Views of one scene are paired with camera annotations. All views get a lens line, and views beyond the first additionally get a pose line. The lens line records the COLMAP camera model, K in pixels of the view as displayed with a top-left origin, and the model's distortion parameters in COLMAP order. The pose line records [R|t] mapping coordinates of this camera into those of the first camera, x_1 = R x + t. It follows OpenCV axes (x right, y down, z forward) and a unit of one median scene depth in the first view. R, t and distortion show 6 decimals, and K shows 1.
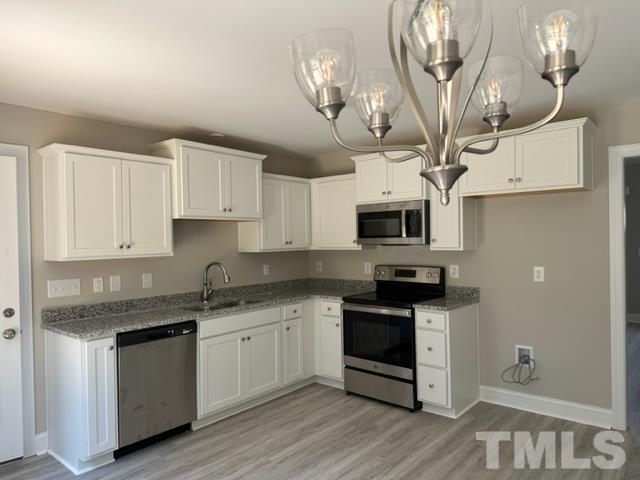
lens RADIAL K [[450.9, 0, 325.7], [0, 450.9, 234.4], [0, 0, 1]] dist [0.074001, -0.080735]
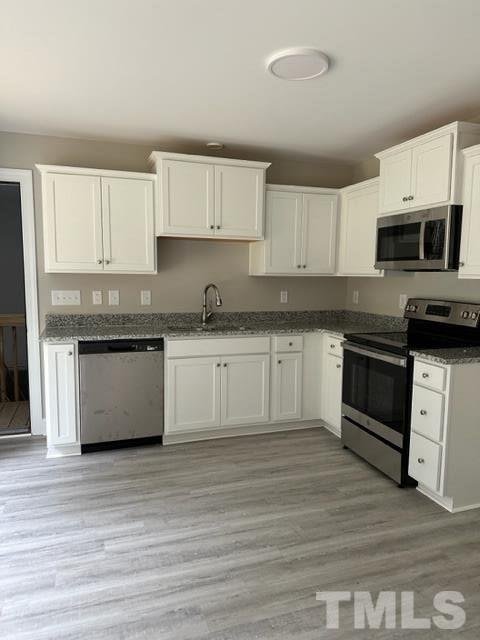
lens RADIAL K [[450.9, 0, 238.2], [0, 450.9, 319.6], [0, 0, 1]] dist [0.074001, -0.080735]
pose [[0.854326, 0.082687, -0.513118, 0.328542], [-0.022614, 0.992242, 0.122245, 0.020424], [0.519245, -0.092833, 0.849568, 0.230591]]
